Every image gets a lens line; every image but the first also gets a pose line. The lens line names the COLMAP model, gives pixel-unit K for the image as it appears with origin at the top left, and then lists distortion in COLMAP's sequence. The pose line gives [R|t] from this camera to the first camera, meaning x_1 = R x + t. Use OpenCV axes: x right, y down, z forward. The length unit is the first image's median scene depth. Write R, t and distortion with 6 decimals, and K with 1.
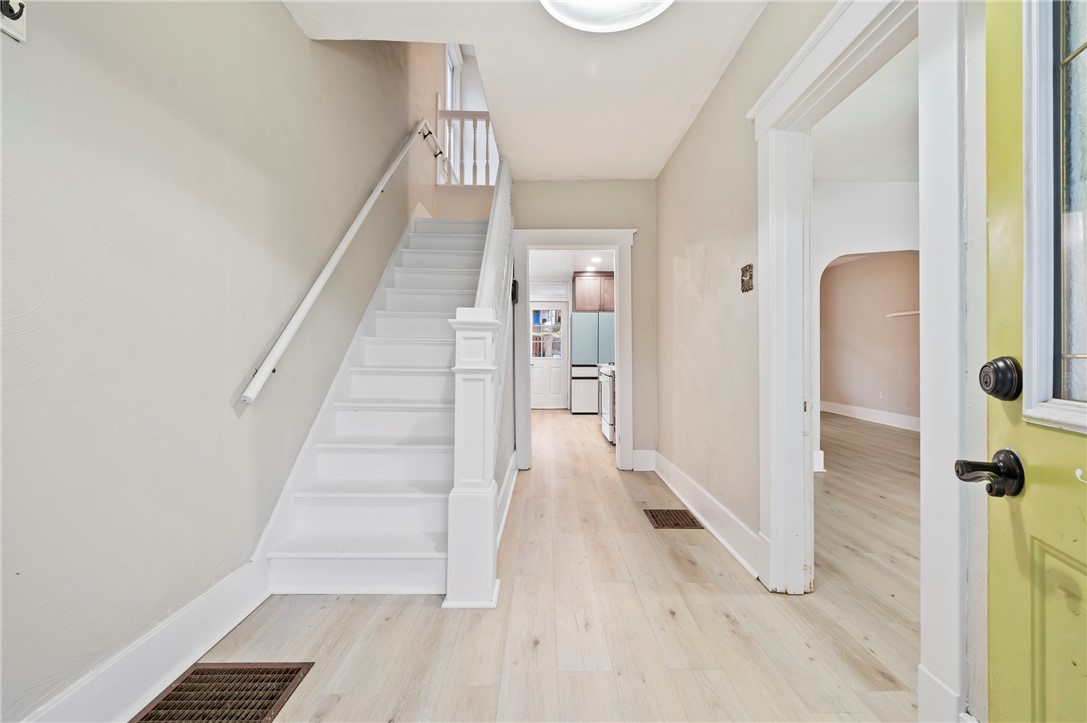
lens RADIAL K [[468.8, 0, 546.4], [0, 468.8, 352.4], [0, 0, 1]] dist [-0.001921, 0.000630]
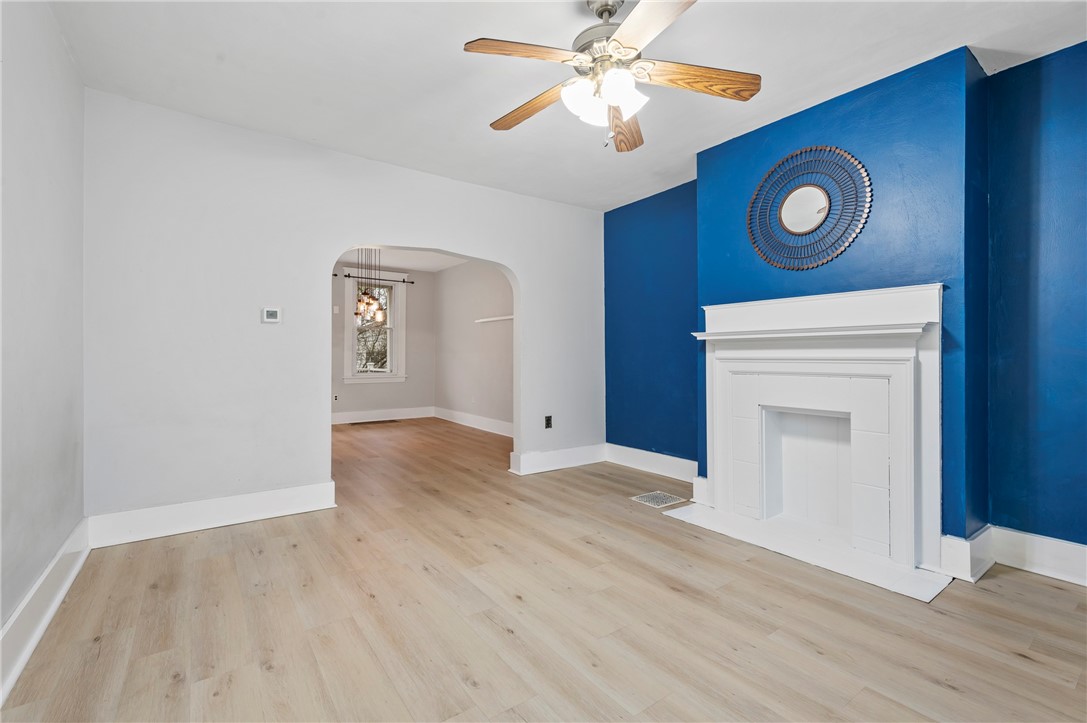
lens RADIAL K [[478.8, 0, 543.4], [0, 478.8, 358.7], [0, 0, 1]] dist [-0.001285, 0.000796]
pose [[0.813947, -0.006125, 0.580906, 0.244168], [0.000904, 0.999957, 0.009278, -0.006484], [-0.580938, -0.007027, 0.813918, 0.069218]]
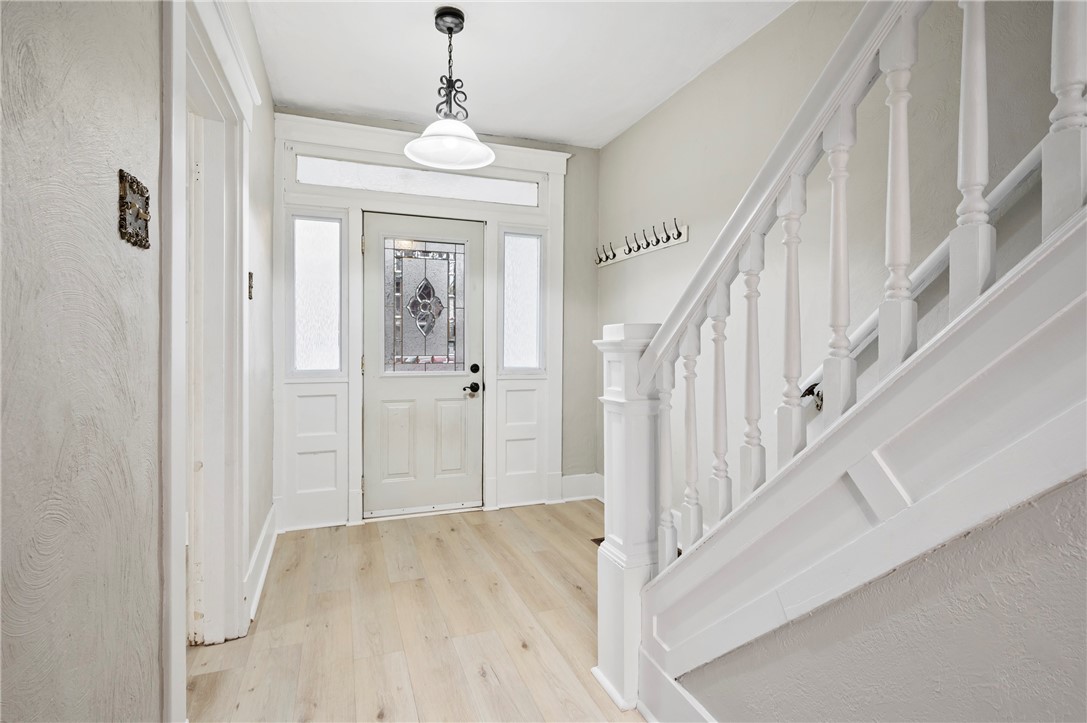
lens RADIAL K [[555.8, 0, 540.3], [0, 555.8, 356.5], [0, 0, 1]] dist [0.017146, 0.000270]
pose [[-0.939784, 0.005540, -0.341725, 0.092674], [0.001789, 0.999935, 0.011291, -0.012917], [0.341765, 0.010000, -0.939732, 0.542737]]
